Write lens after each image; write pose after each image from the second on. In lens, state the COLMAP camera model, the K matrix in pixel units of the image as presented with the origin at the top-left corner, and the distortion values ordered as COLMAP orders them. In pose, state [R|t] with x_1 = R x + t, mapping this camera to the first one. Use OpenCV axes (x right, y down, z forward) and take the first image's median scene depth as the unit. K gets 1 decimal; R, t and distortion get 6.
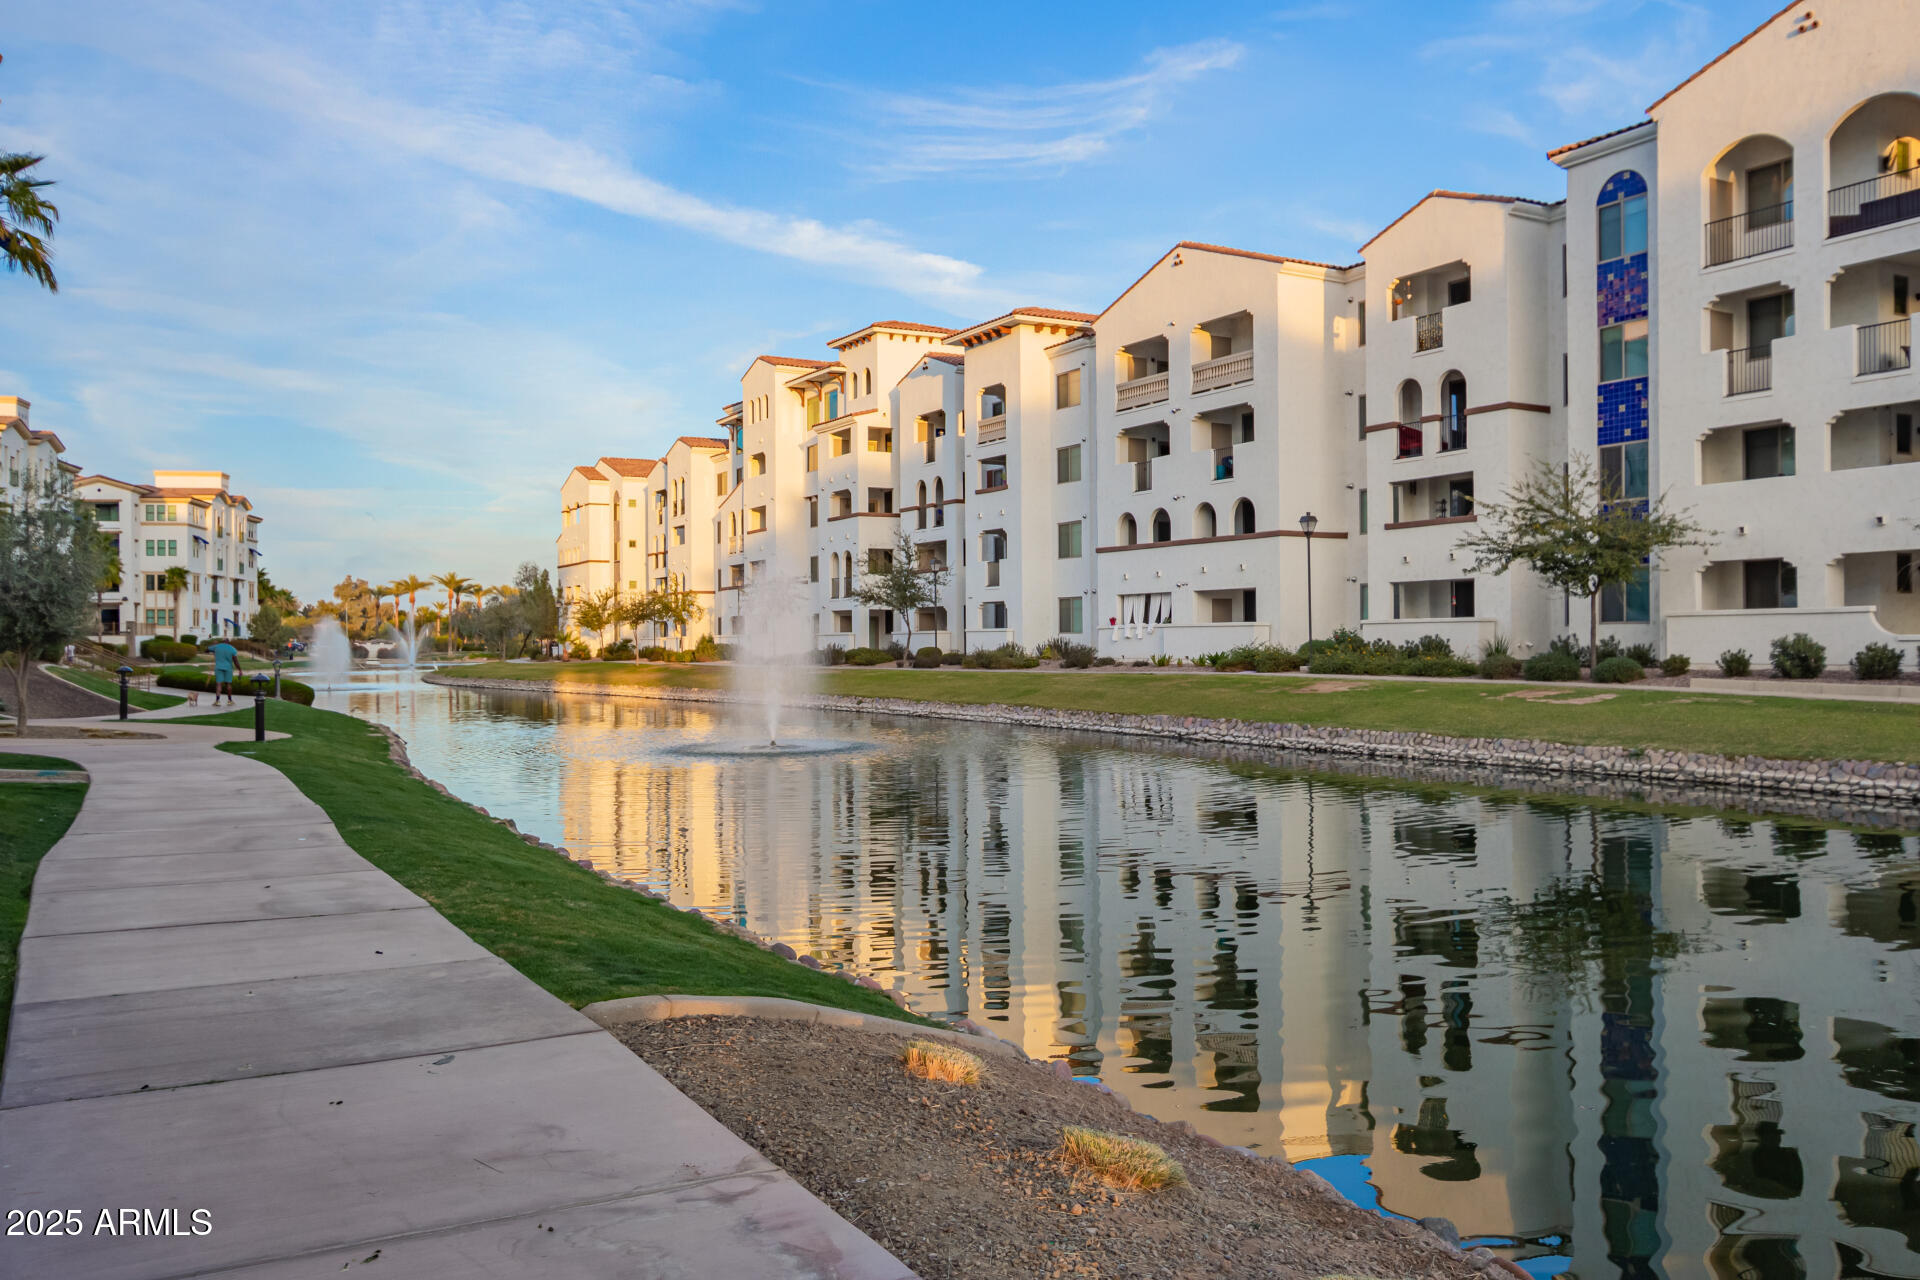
lens RADIAL K [[1528.2, 0, 960.0], [0, 1528.2, 640.0], [0, 0, 1]] dist [0.001273, 0.000644]
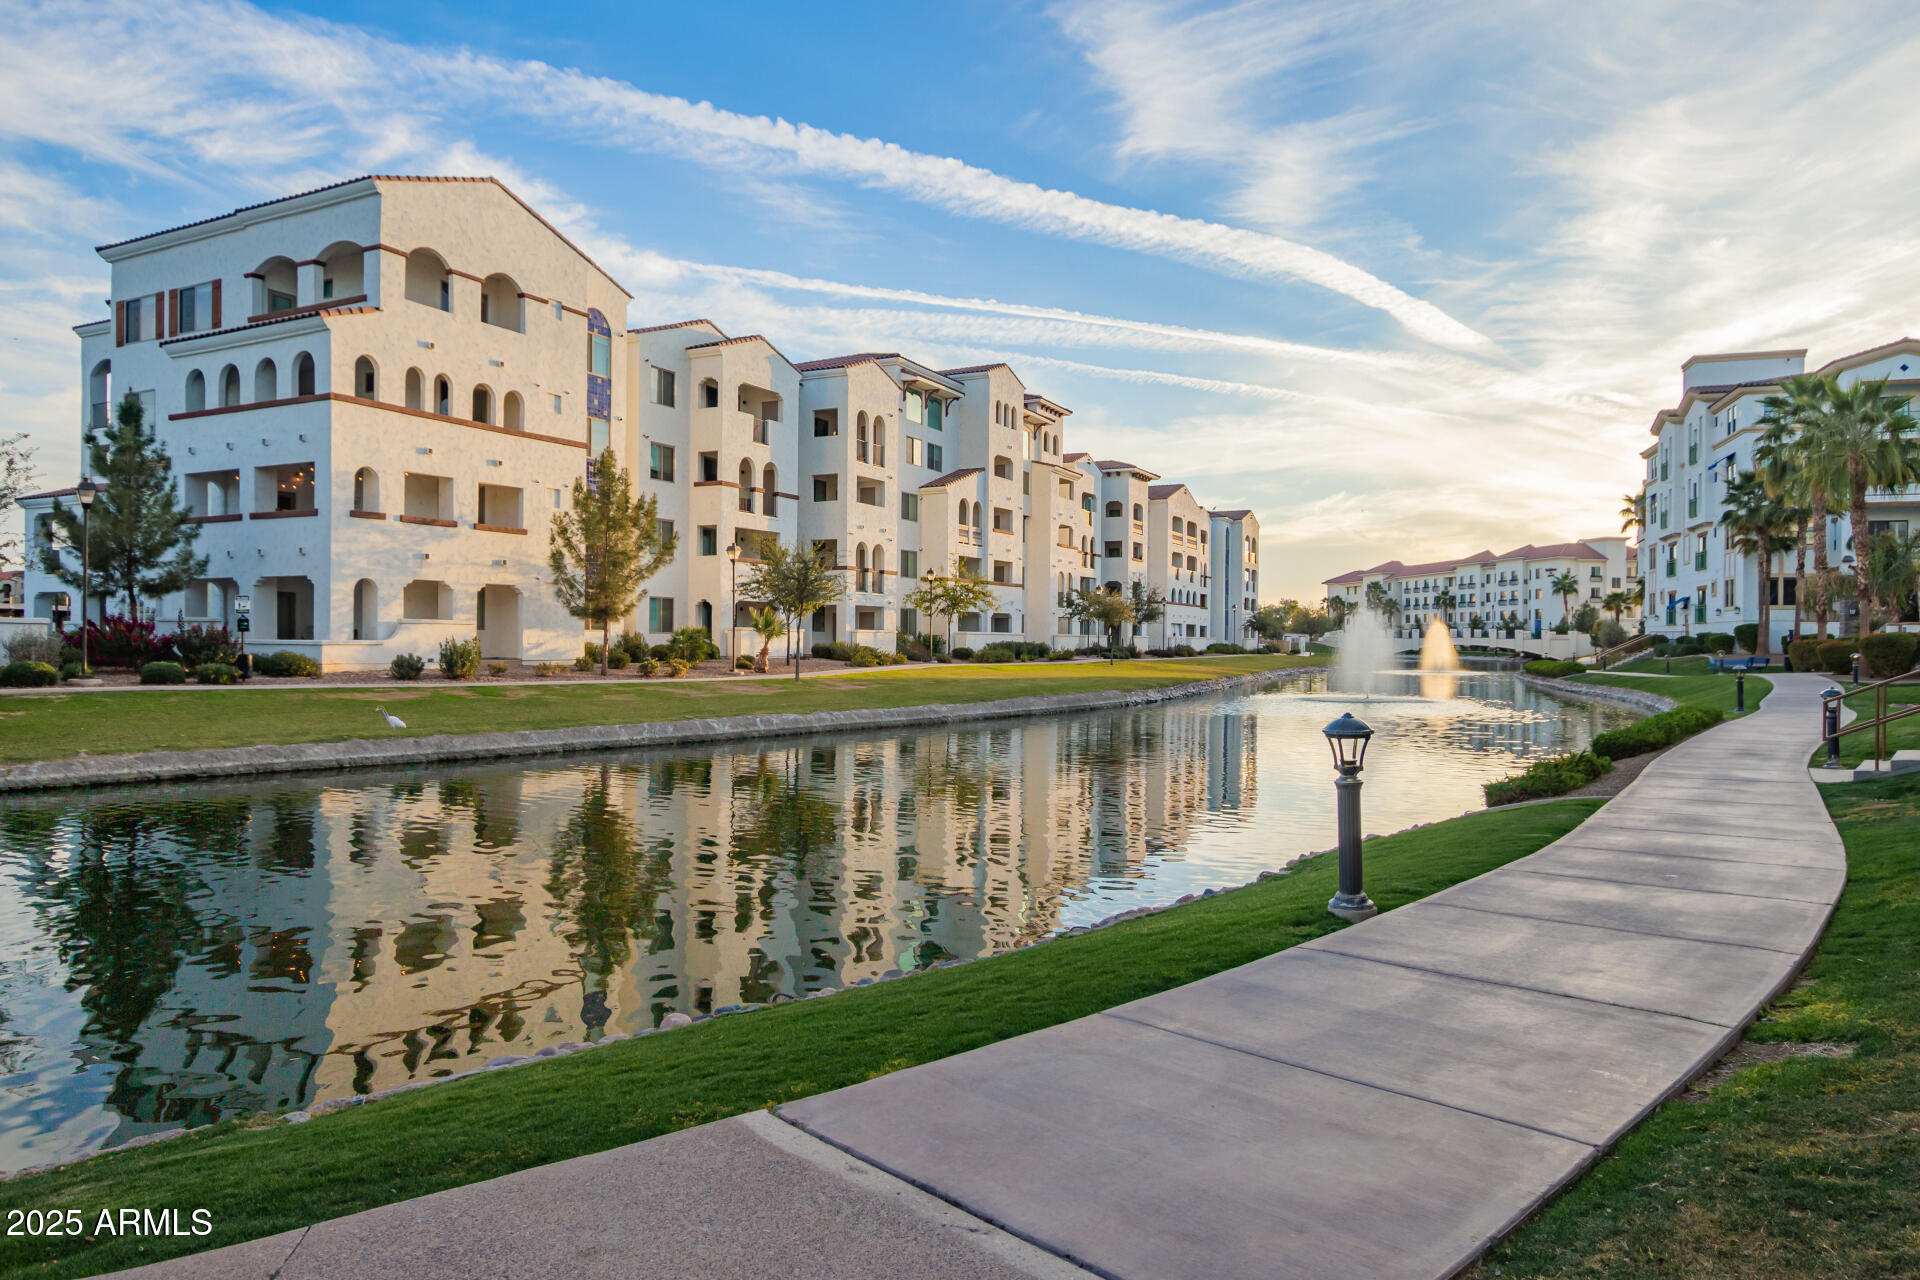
lens RADIAL K [[1316.8, 0, 960.0], [0, 1316.8, 640.0], [0, 0, 1]] dist [0.000156, -0.000086]
pose [[-0.501395, 0.012079, 0.865134, -0.811056], [-0.021868, 0.999406, -0.026627, 0.020292], [-0.864942, -0.032270, -0.500833, 1.394918]]
